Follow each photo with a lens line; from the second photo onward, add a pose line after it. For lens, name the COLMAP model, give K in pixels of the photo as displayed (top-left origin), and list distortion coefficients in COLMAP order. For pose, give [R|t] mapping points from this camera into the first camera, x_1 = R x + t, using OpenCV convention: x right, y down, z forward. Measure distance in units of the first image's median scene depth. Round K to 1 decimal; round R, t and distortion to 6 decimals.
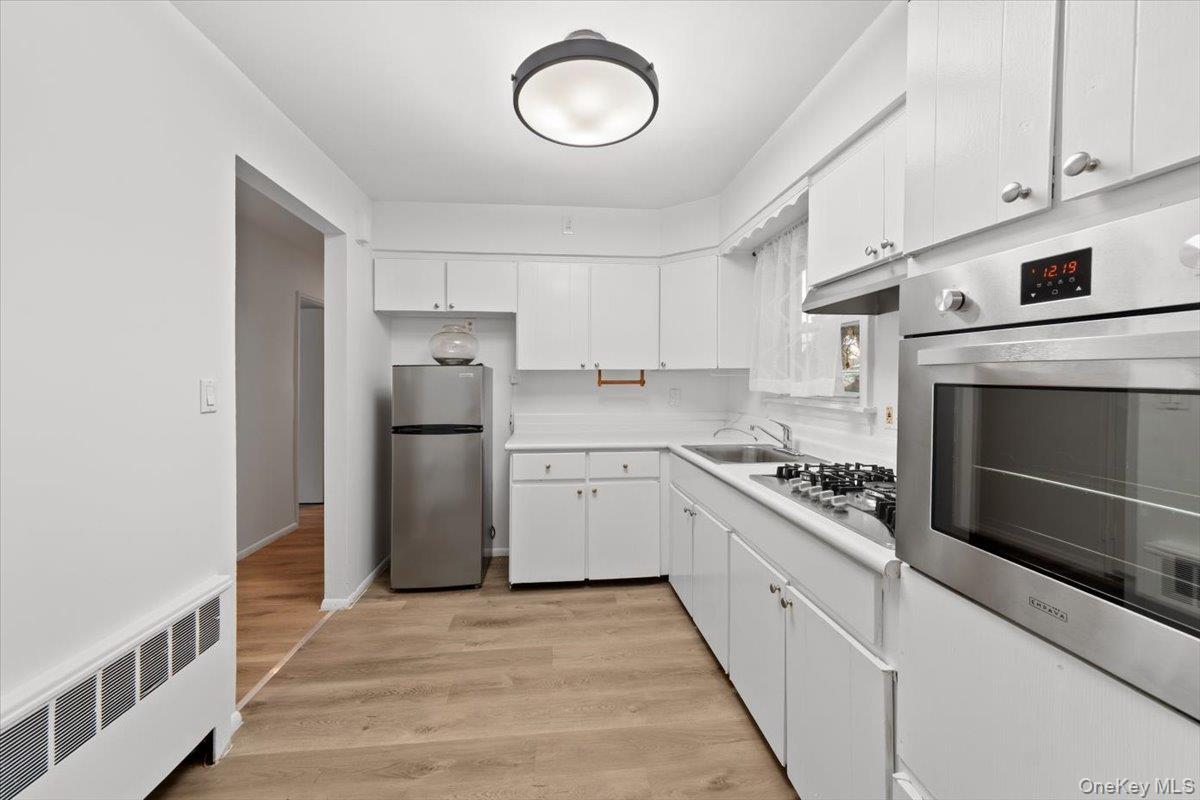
lens RADIAL K [[450.9, 0, 603.1], [0, 450.9, 366.6], [0, 0, 1]] dist [0.006395, -0.000113]
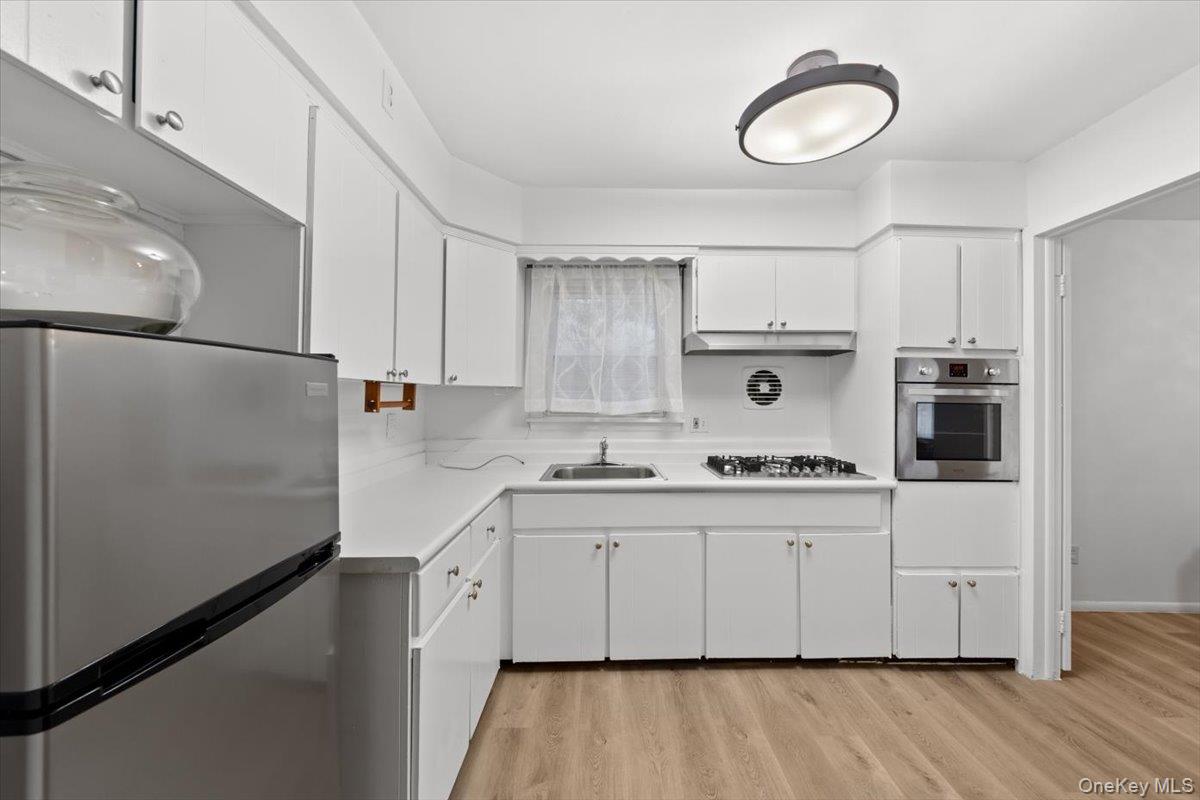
lens RADIAL K [[458.2, 0, 603.8], [0, 458.2, 386.1], [0, 0, 1]] dist [0.001397, -0.000002]
pose [[0.091625, 0.030793, 0.995317, -0.902039], [-0.032094, 0.999094, -0.027955, 0.033948], [-0.995276, -0.029382, 0.092530, 1.138205]]
